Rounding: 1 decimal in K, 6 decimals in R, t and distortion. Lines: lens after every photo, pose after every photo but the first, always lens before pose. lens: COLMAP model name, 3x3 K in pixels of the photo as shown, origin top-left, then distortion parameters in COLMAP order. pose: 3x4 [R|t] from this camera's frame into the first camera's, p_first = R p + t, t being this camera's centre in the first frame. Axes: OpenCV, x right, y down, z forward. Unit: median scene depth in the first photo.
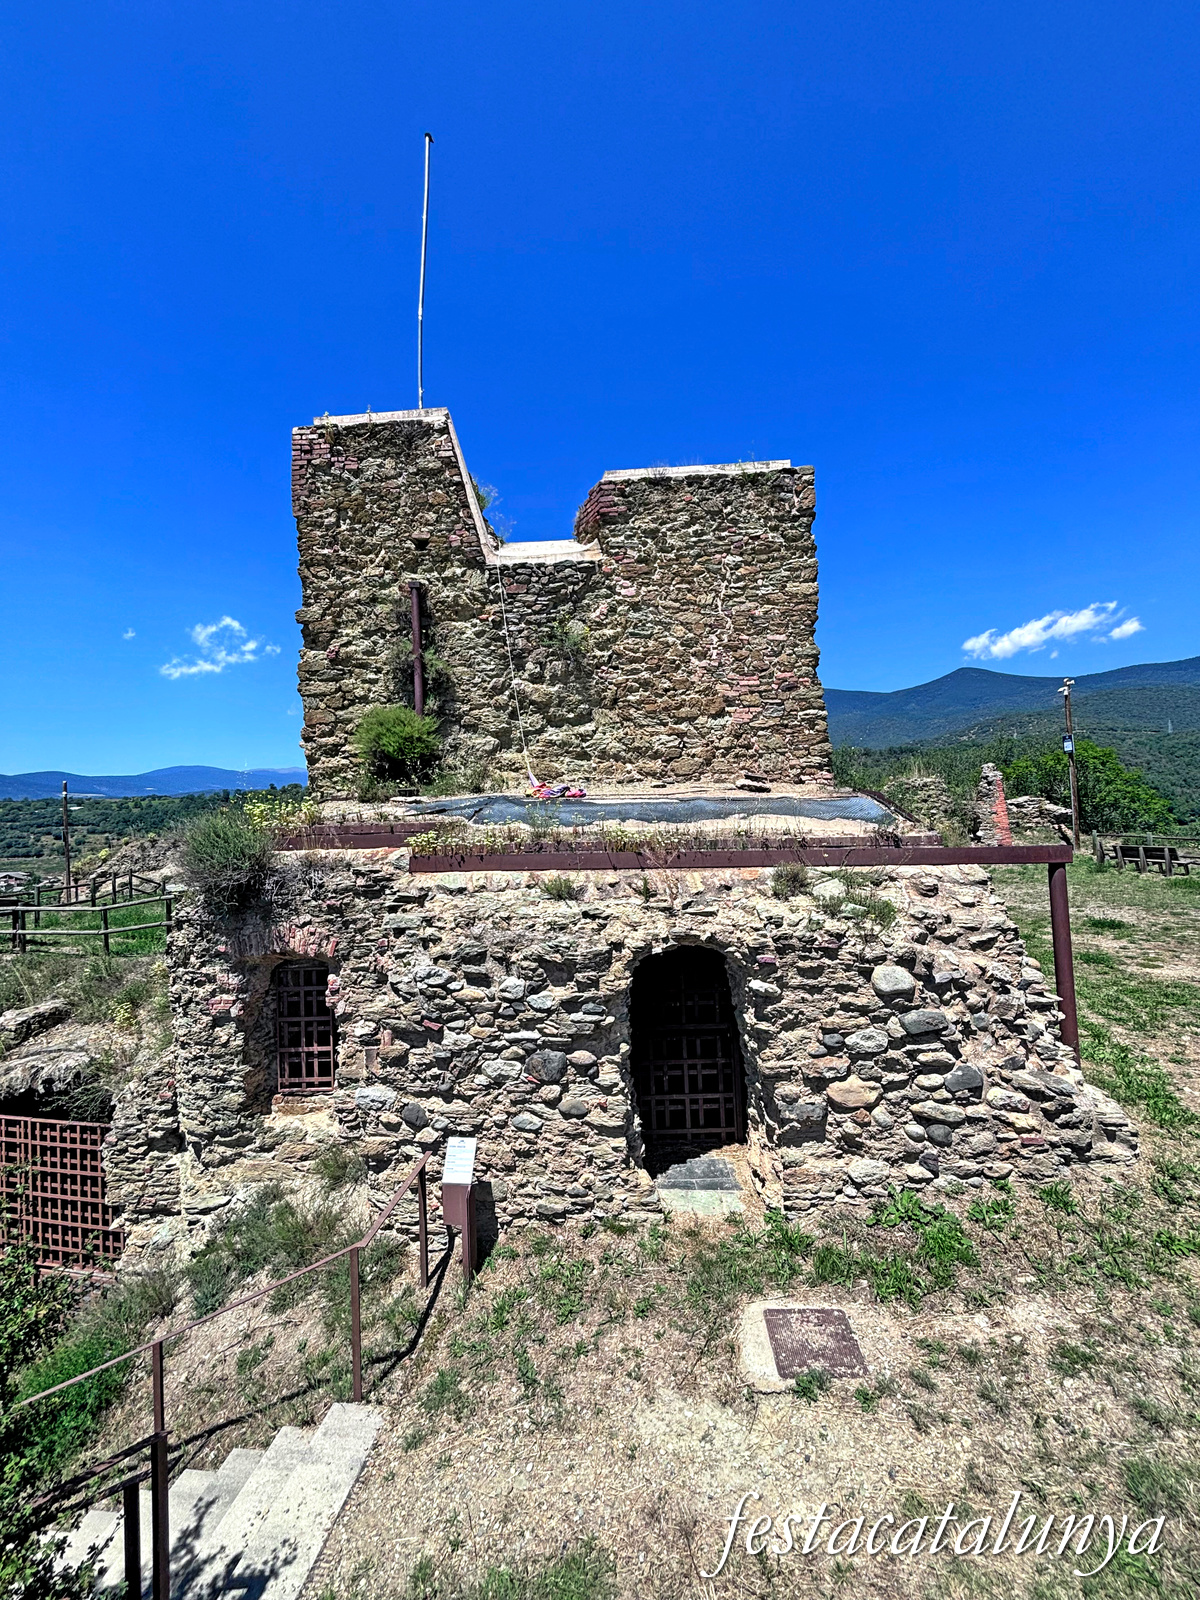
lens RADIAL K [[647.5, 0, 599.0], [0, 647.5, 794.9], [0, 0, 1]] dist [-0.007732, 0.003543]
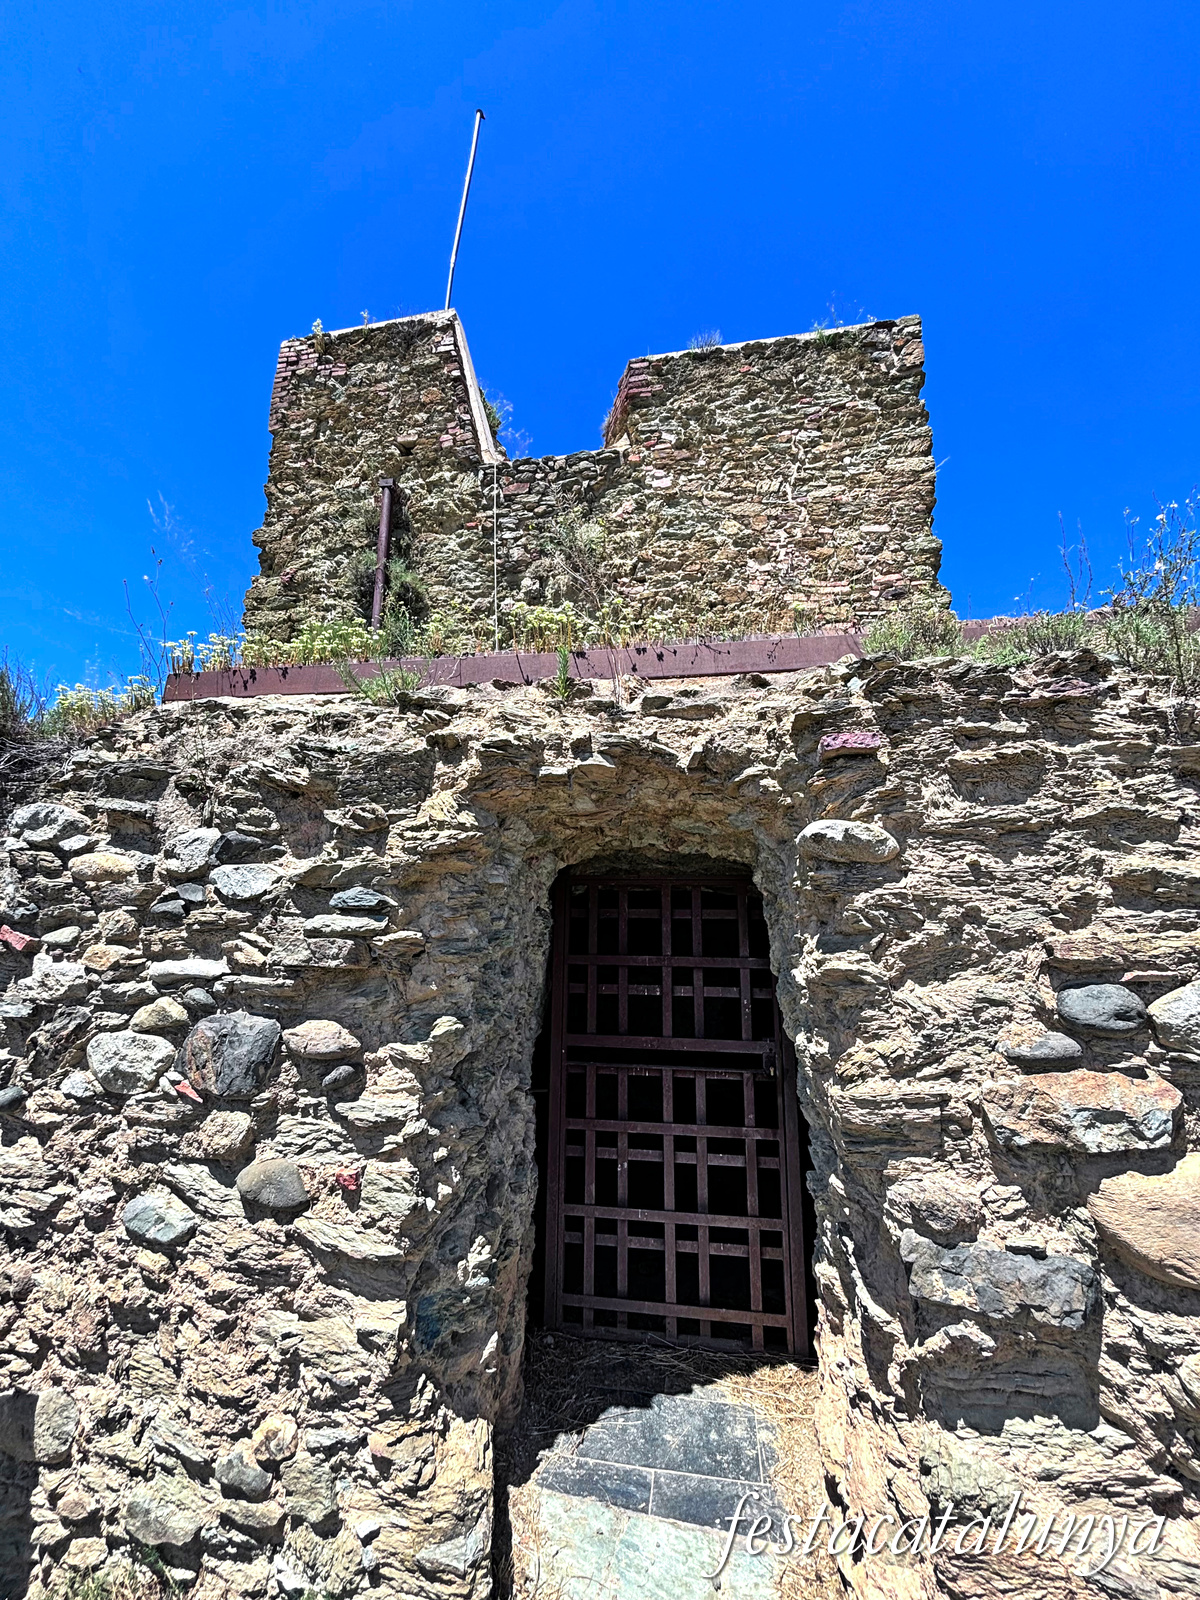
lens RADIAL K [[647.5, 0, 602.2], [0, 647.5, 795.4], [0, 0, 1]] dist [-0.007732, 0.003543]
pose [[0.988988, 0.019079, -0.146761, 0.175982], [-0.045505, 0.982818, -0.178882, 0.324709], [0.140827, 0.183590, 0.972863, 0.636208]]
